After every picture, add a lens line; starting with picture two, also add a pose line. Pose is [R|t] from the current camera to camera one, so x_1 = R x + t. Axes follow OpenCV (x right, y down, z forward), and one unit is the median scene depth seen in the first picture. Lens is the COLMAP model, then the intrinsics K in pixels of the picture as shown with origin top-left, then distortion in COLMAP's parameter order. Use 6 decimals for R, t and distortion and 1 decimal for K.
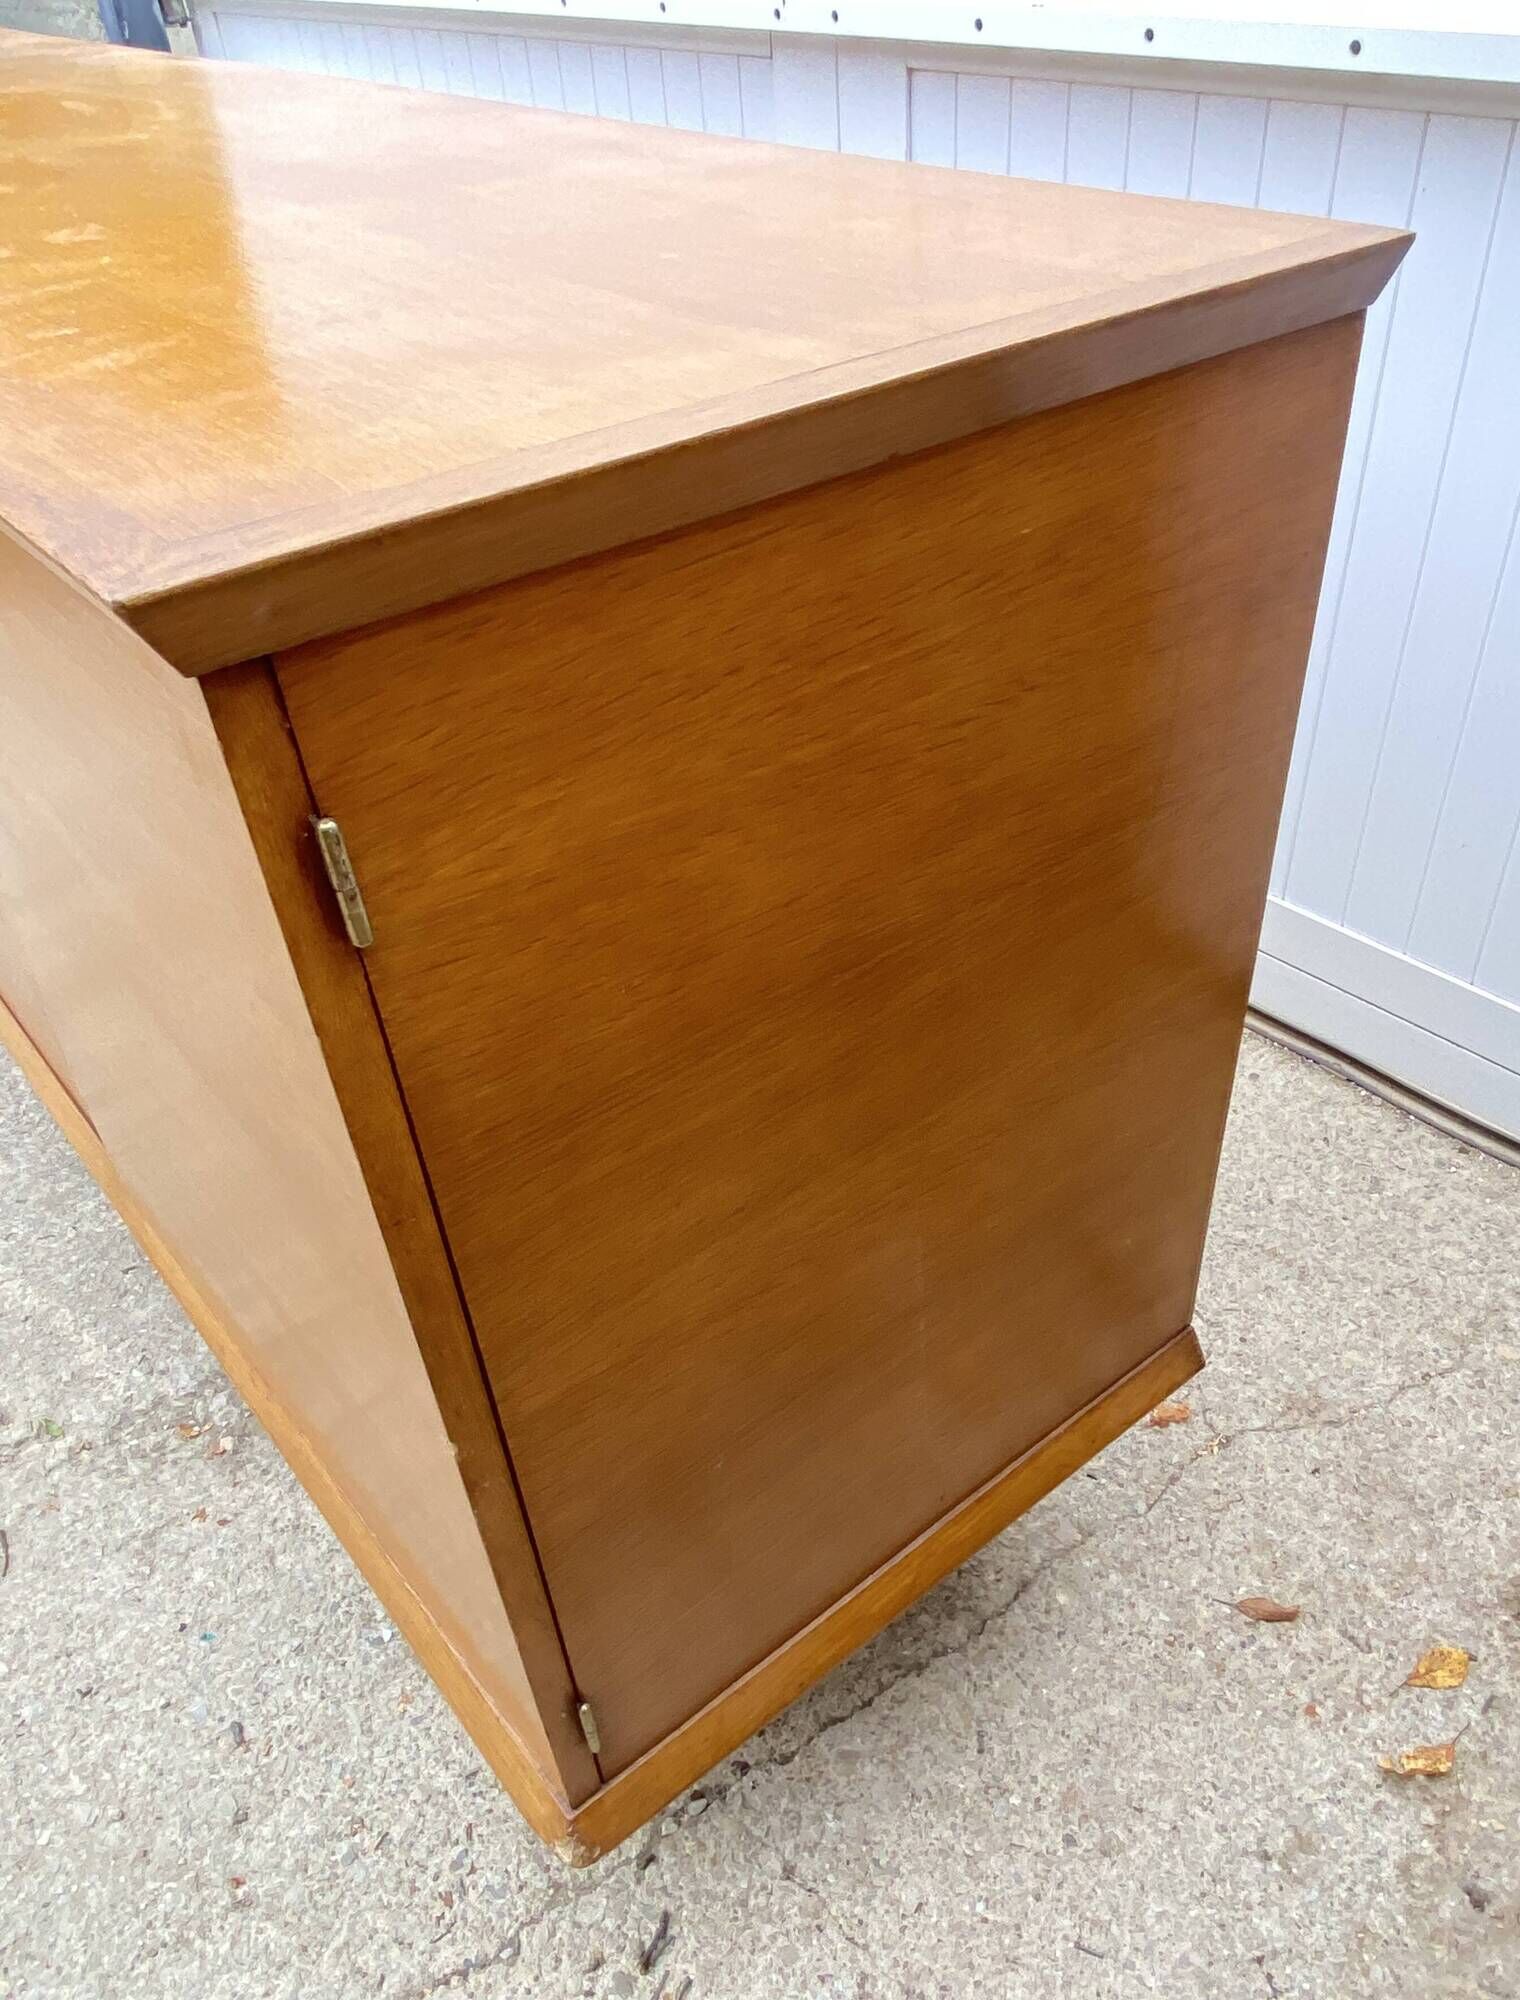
lens RADIAL K [[1513.4, 0, 844.1], [0, 1513.4, 1083.0], [0, 0, 1]] dist [0.011405, -0.007749]
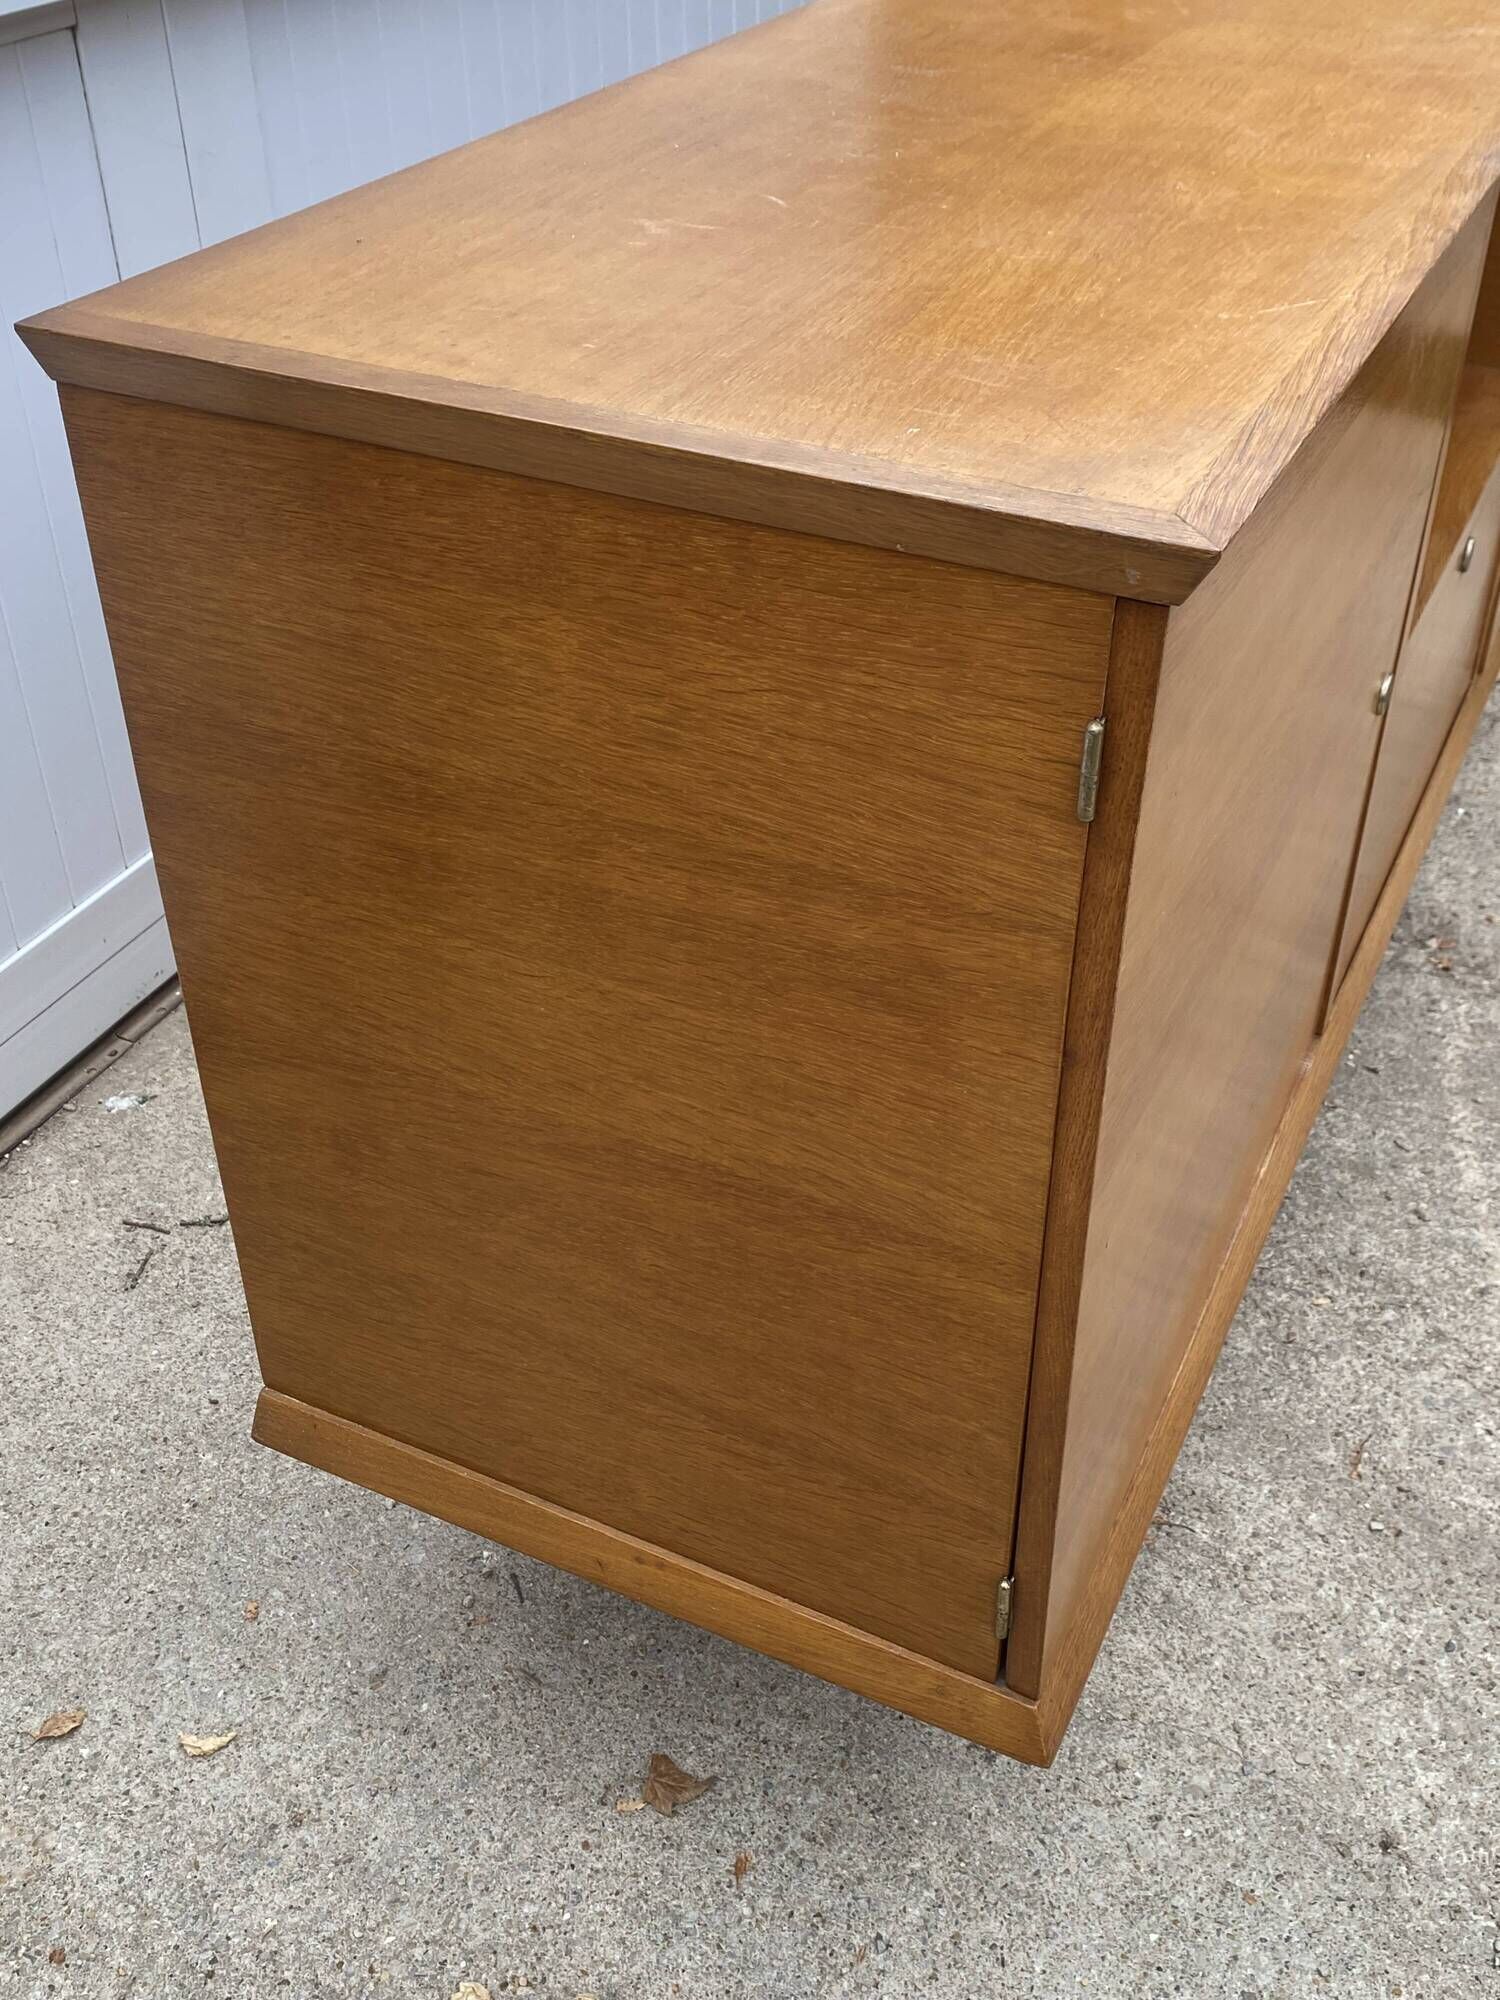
lens RADIAL K [[2018.9, 0, 753.0], [0, 2018.9, 937.3], [0, 0, 1]] dist [0.010147, -0.016597]
pose [[-0.405534, -0.490262, 0.771483, -1.655297], [0.593000, 0.501188, 0.630208, -1.265701], [-0.695625, 0.713059, 0.087477, 1.441764]]
